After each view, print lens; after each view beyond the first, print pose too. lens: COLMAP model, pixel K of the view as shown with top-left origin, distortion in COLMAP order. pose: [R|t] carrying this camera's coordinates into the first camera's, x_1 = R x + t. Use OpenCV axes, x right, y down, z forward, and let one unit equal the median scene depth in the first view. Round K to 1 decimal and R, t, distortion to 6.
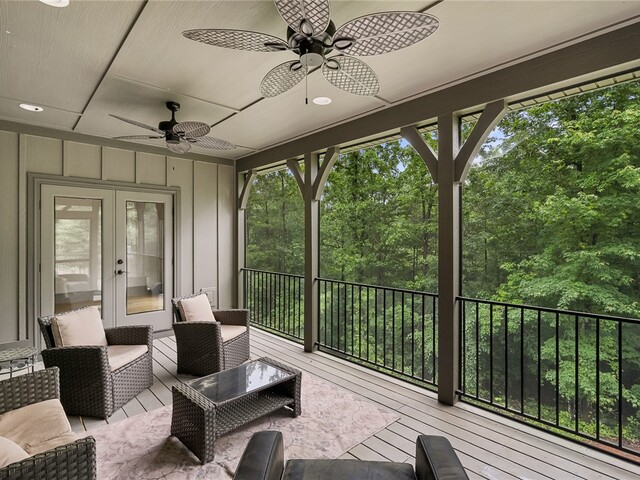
lens RADIAL K [[327.0, 0, 320.9], [0, 327.0, 239.5], [0, 0, 1]] dist [-0.011042, -0.000286]
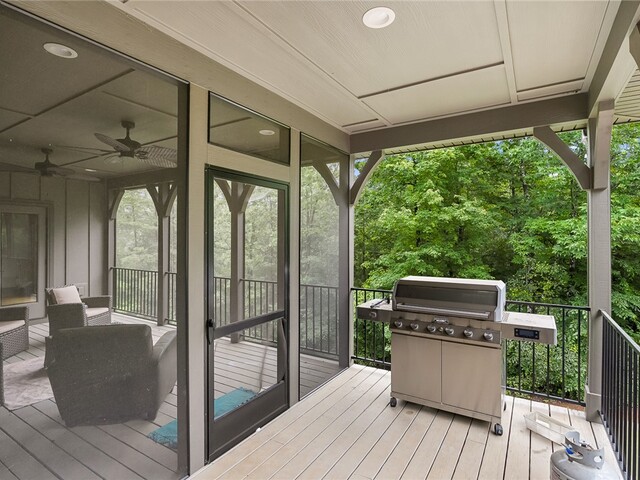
lens RADIAL K [[344.4, 0, 317.8], [0, 344.4, 238.8], [0, 0, 1]] dist [0.012636, 0.000027]
pose [[0.971369, 0.001369, 0.237572, 0.197284], [-0.000002, 0.999983, -0.005755, -0.011783], [-0.237576, 0.005589, 0.971353, -0.441935]]
